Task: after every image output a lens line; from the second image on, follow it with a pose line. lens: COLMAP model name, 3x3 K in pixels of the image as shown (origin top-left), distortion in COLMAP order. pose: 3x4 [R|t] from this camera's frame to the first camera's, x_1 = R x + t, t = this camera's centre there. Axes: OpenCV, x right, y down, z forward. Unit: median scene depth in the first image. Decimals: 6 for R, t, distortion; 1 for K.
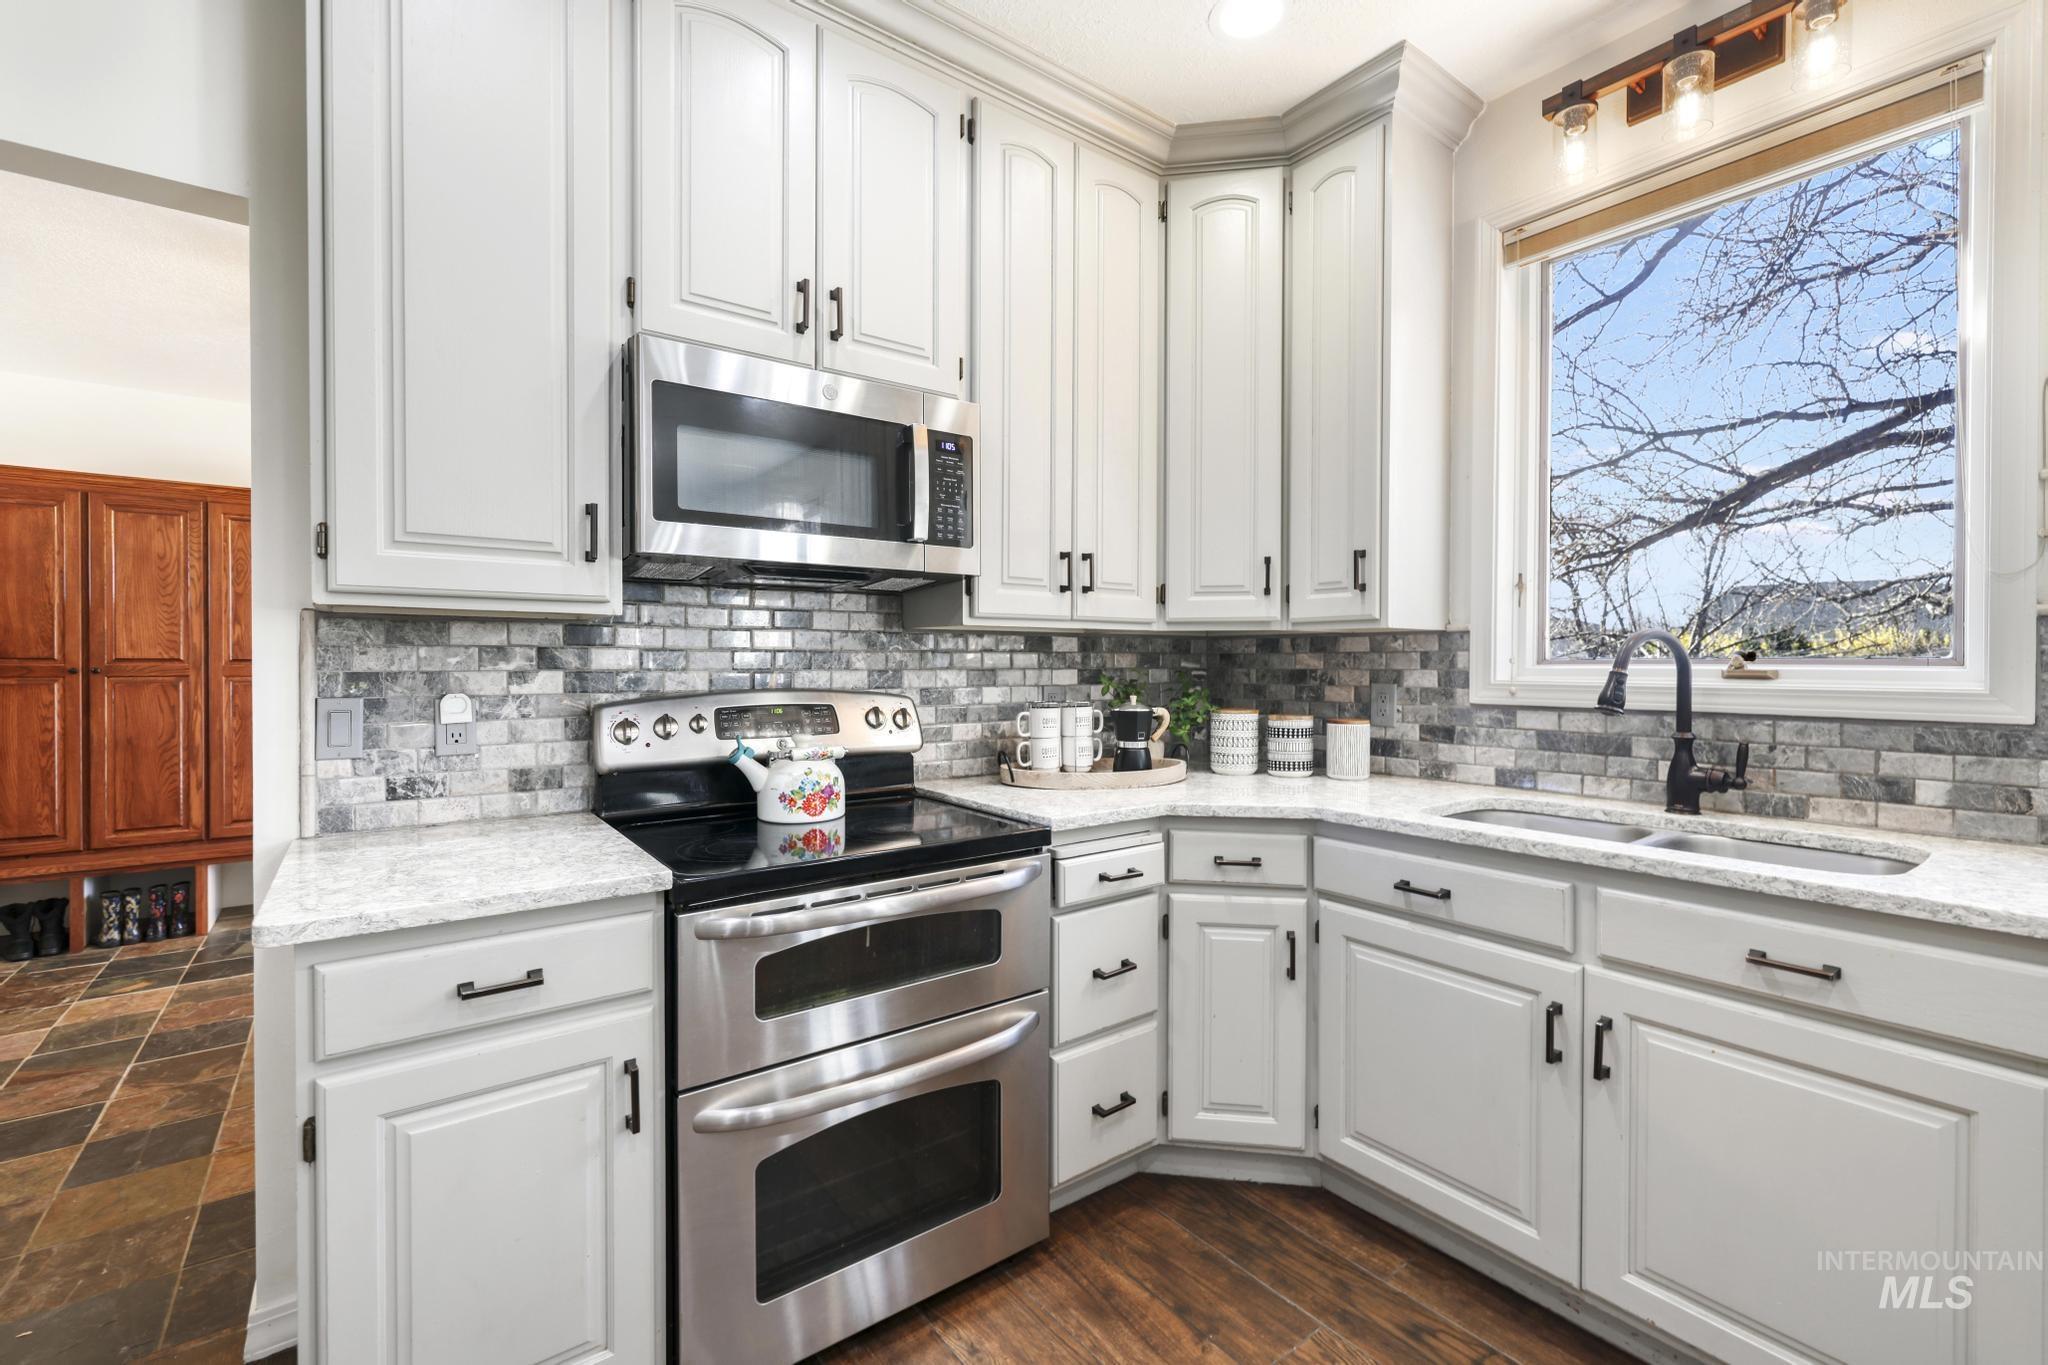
lens RADIAL K [[875.0, 0, 1025.9], [0, 875.0, 672.9], [0, 0, 1]] dist [-0.000467, -0.000178]
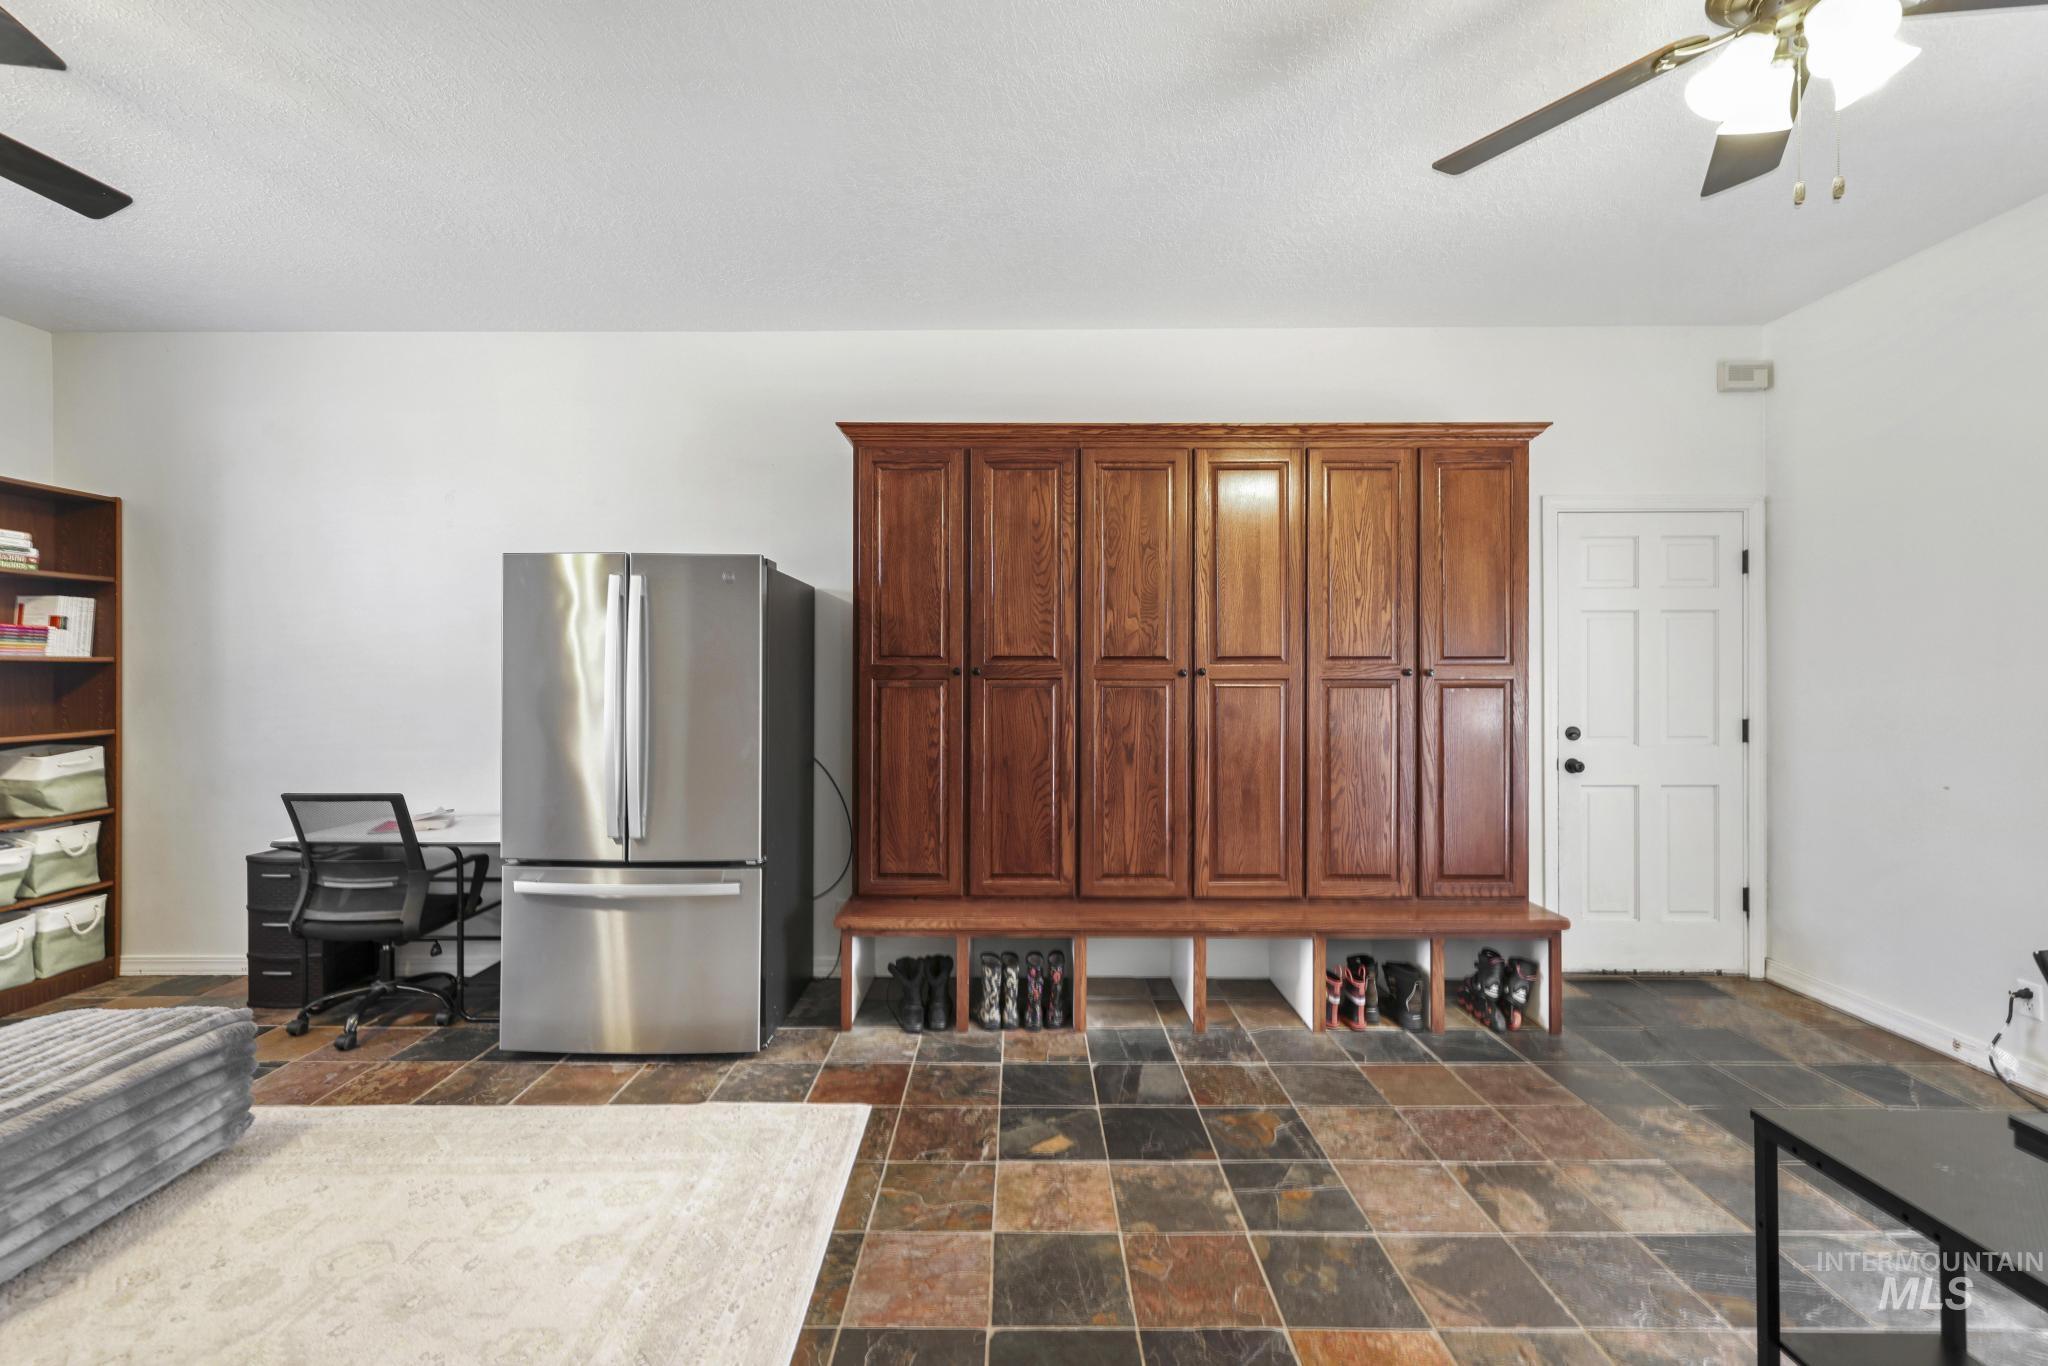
lens RADIAL K [[875.0, 0, 1015.9], [0, 875.0, 671.1], [0, 0, 1]] dist [-0.000467, -0.000178]
pose [[0.797841, -0.001042, -0.602867, -0.553044], [-0.006387, 0.999928, -0.010181, 0.005091], [0.602834, 0.011973, 0.797777, 0.385470]]
